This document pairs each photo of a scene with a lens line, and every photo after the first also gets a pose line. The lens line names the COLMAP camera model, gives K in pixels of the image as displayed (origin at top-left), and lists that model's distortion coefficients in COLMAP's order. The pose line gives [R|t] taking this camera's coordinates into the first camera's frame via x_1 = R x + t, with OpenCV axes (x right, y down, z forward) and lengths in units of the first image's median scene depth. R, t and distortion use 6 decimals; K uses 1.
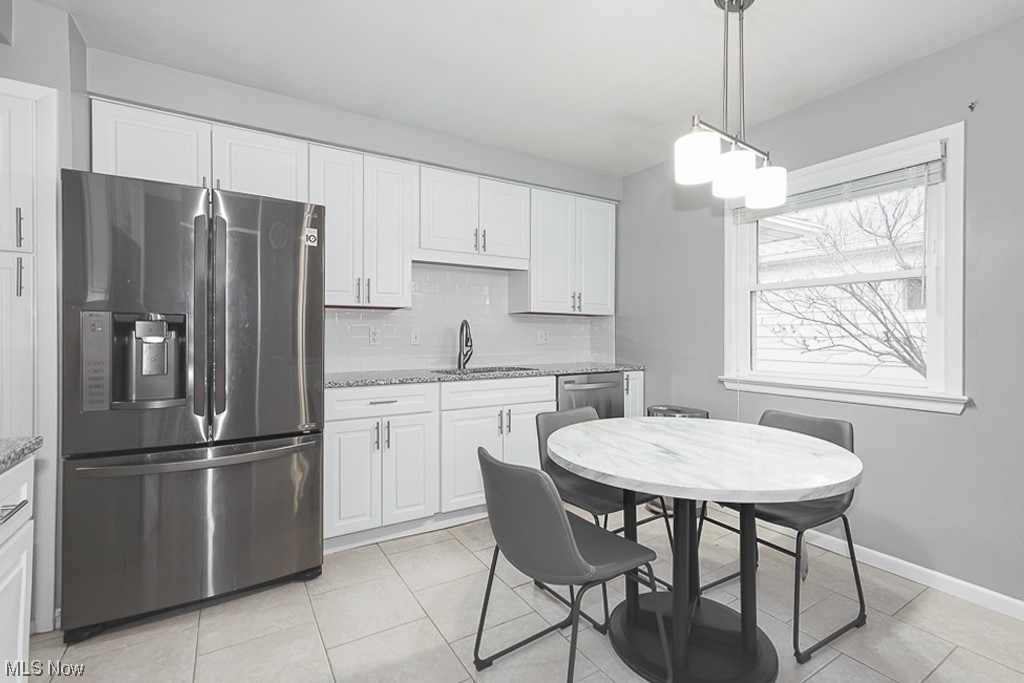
lens RADIAL K [[472.2, 0, 522.1], [0, 472.2, 340.4], [0, 0, 1]] dist [0.014257, -0.000544]
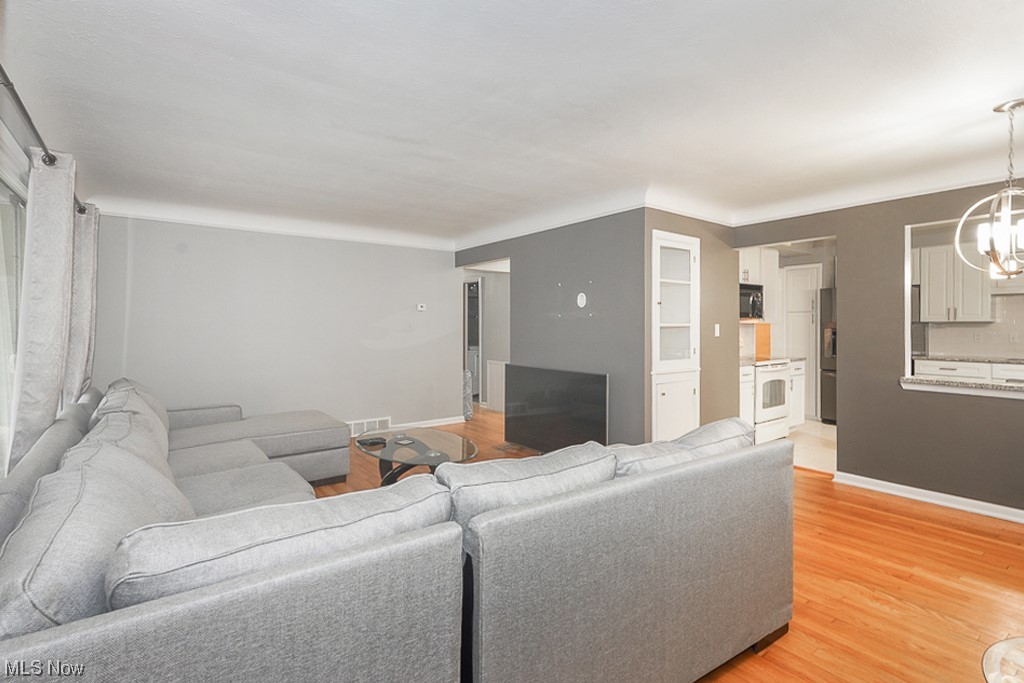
lens RADIAL K [[472.2, 0, 511.2], [0, 472.2, 323.7], [0, 0, 1]] dist [0.014257, -0.000544]
pose [[0.073242, -0.002879, -0.997310, 1.809056], [-0.013994, 0.999894, -0.003914, -0.037192], [0.997216, 0.014243, 0.073194, -1.169201]]
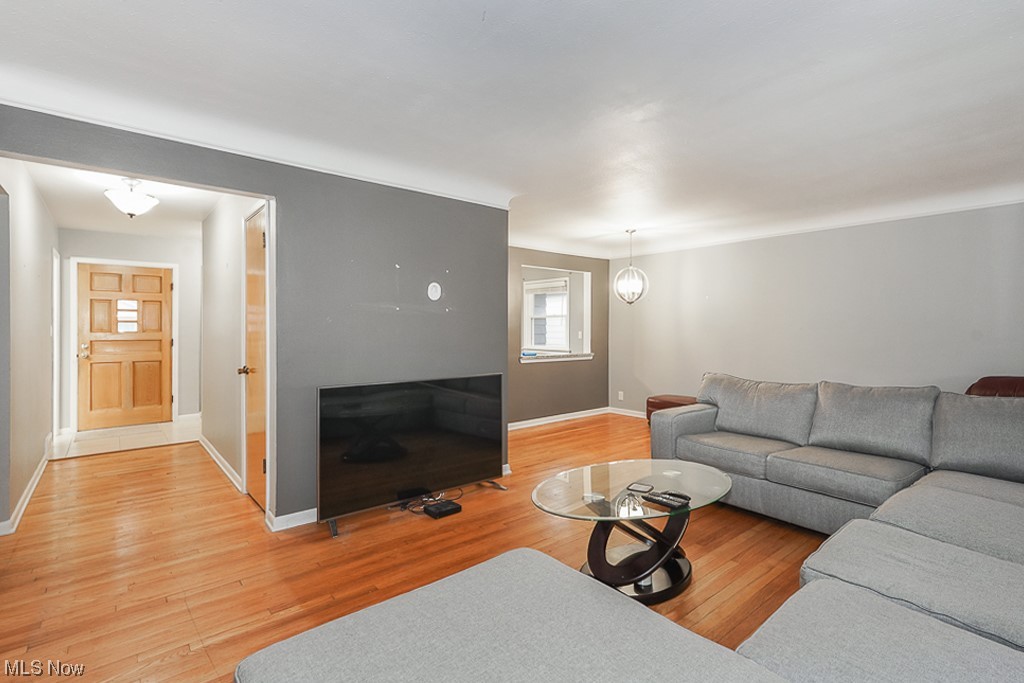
lens RADIAL K [[472.2, 0, 506.3], [0, 472.2, 339.6], [0, 0, 1]] dist [0.014257, -0.000544]
pose [[0.991310, -0.006165, 0.131405, -0.046686], [0.005024, 0.999947, 0.009009, 0.001124], [-0.131453, -0.008271, 0.991288, -2.276084]]
